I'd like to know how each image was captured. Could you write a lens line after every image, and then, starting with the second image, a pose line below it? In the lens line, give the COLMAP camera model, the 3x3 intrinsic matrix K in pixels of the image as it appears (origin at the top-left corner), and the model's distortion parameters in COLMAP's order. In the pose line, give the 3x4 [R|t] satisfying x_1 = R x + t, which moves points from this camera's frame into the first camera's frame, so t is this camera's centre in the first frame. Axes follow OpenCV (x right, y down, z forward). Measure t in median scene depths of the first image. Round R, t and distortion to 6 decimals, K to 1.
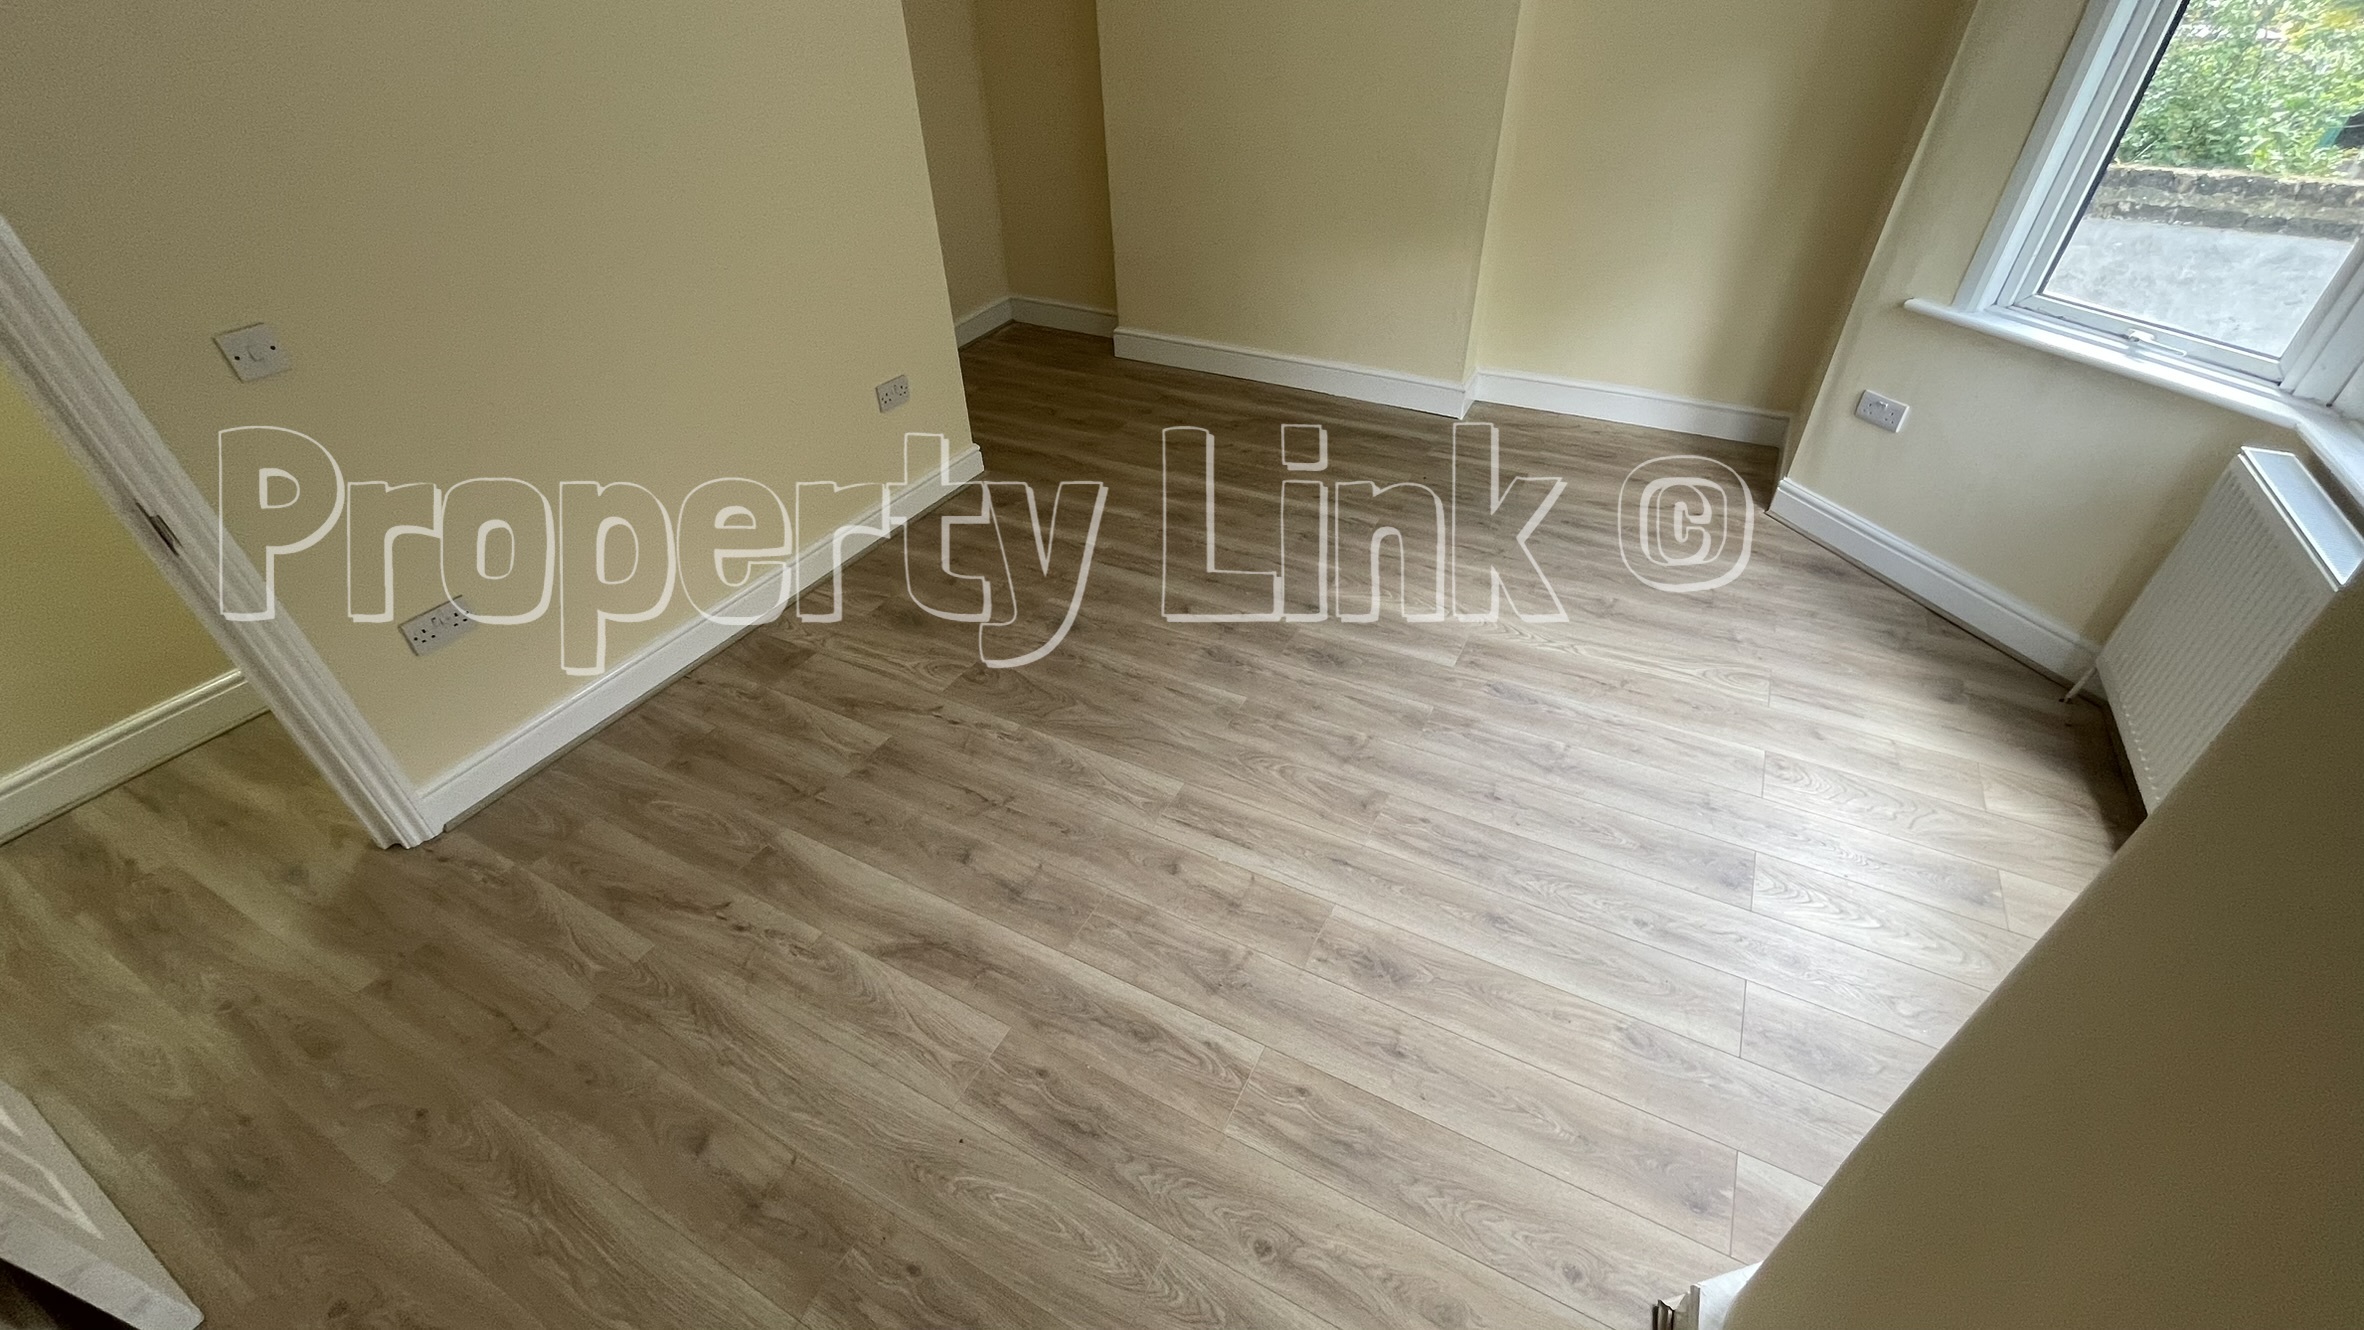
lens RADIAL K [[954.5, 0, 1176.0], [0, 954.5, 658.6], [0, 0, 1]] dist [-0.000559, -0.000021]
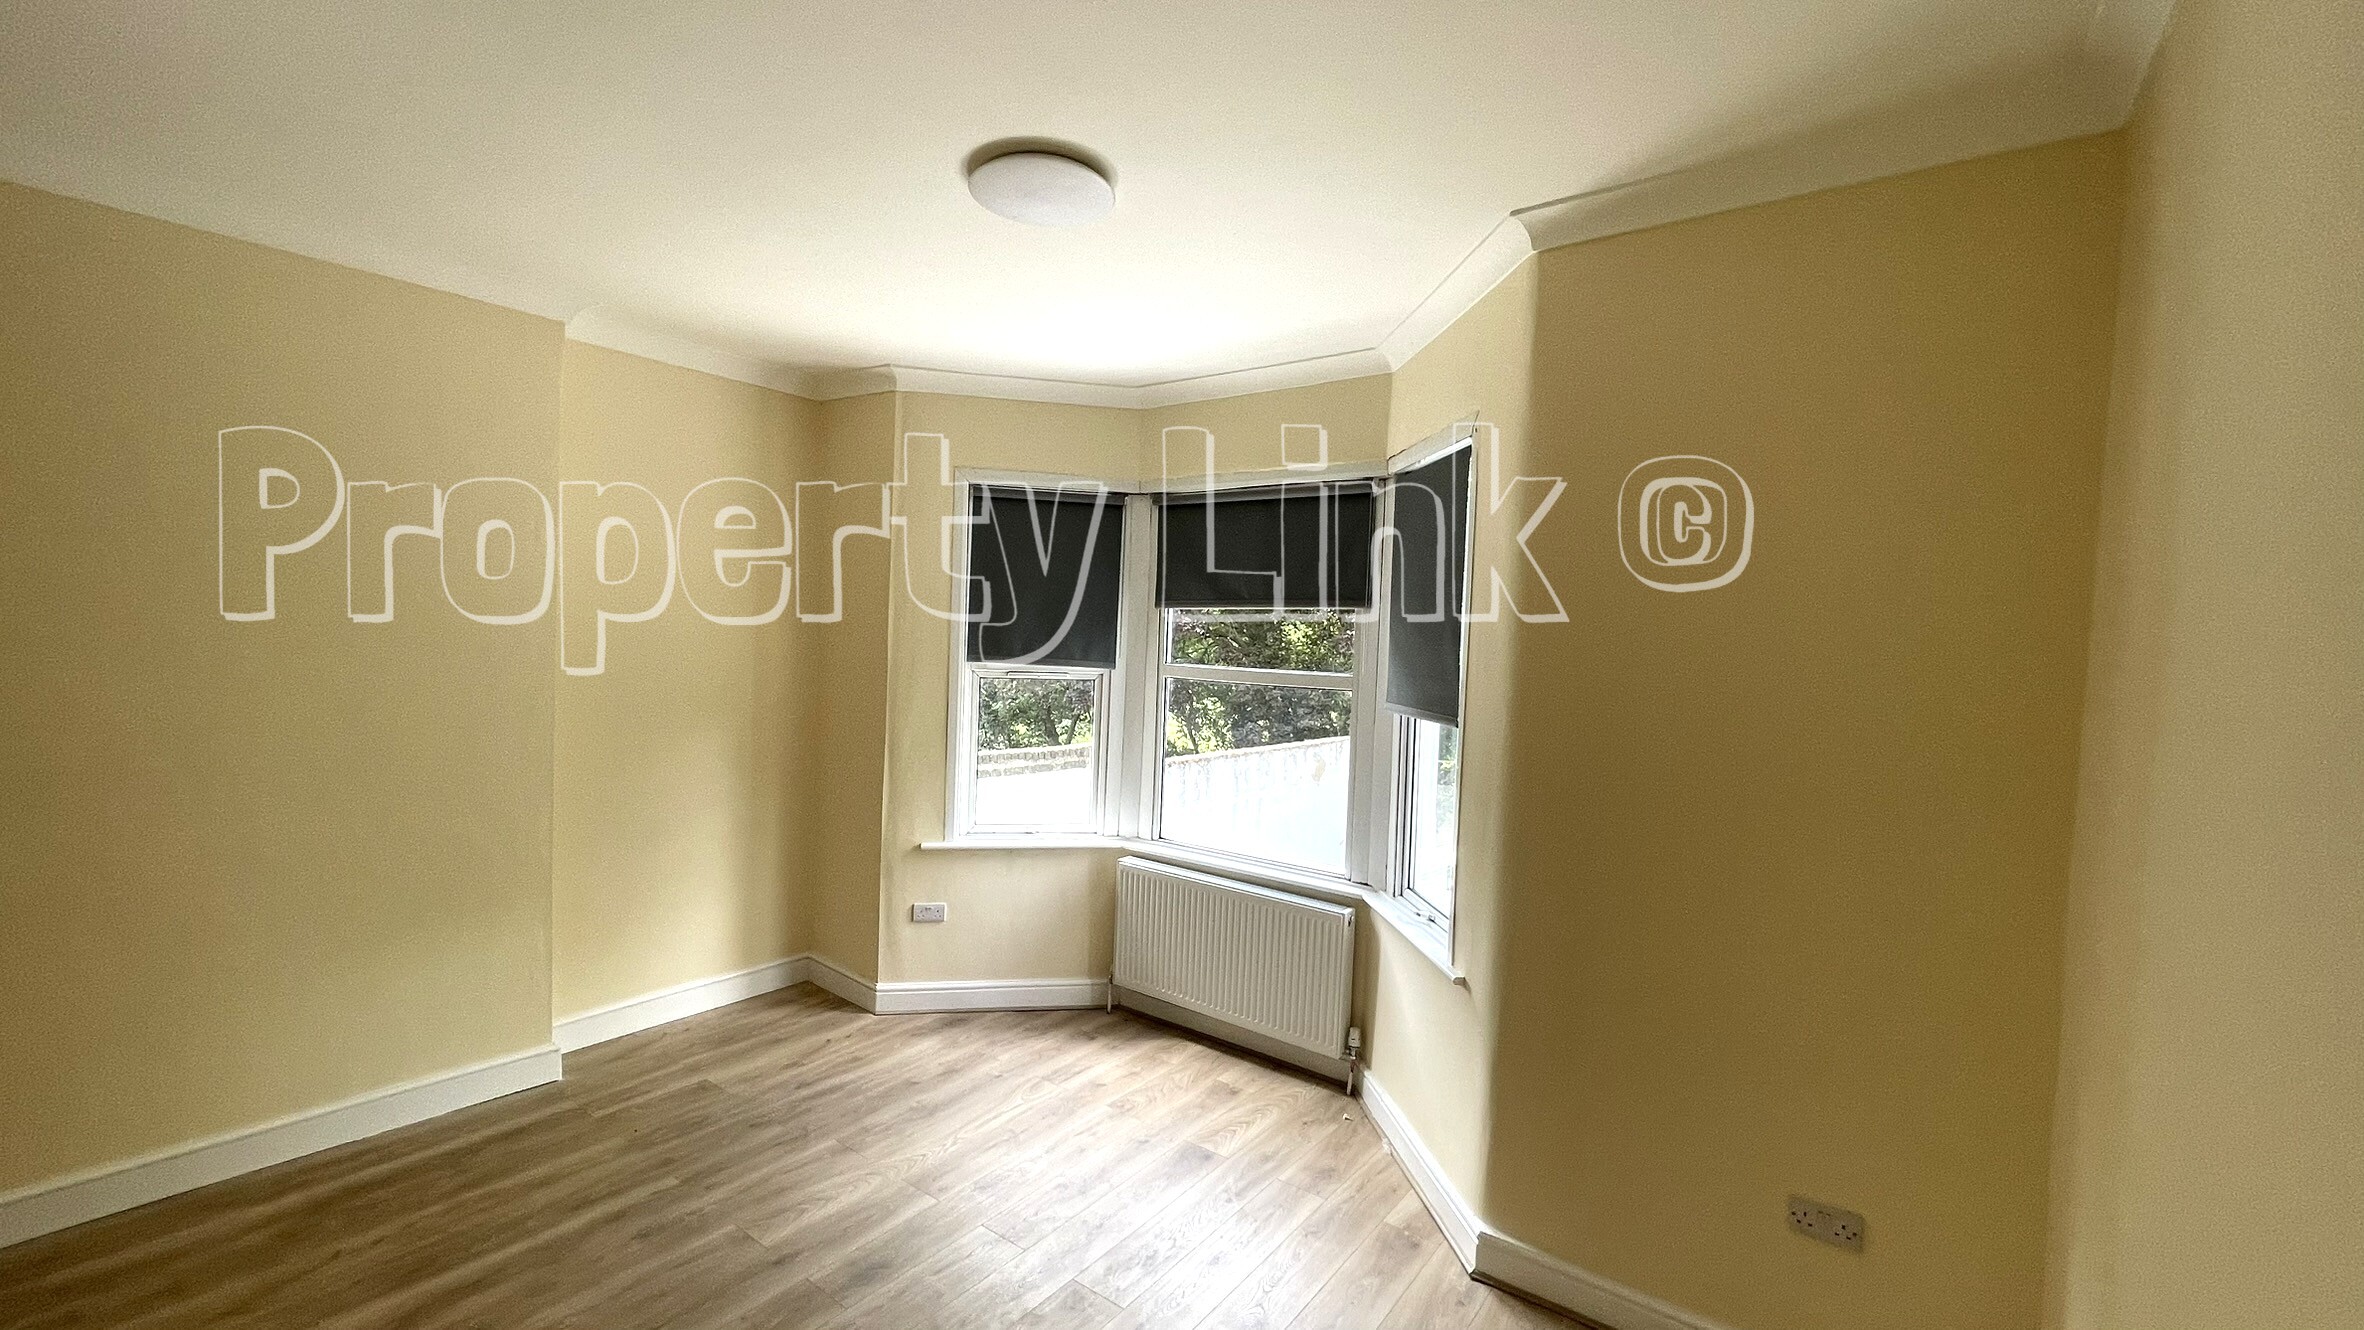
lens RADIAL K [[953.4, 0, 1175.2], [0, 953.4, 663.3], [0, 0, 1]] dist [-0.003676, 0.001042]
pose [[0.147390, 0.003974, 0.989071, -0.702026], [0.566805, 0.819165, -0.087756, -0.230826], [-0.810560, 0.573545, 0.118484, 0.278893]]
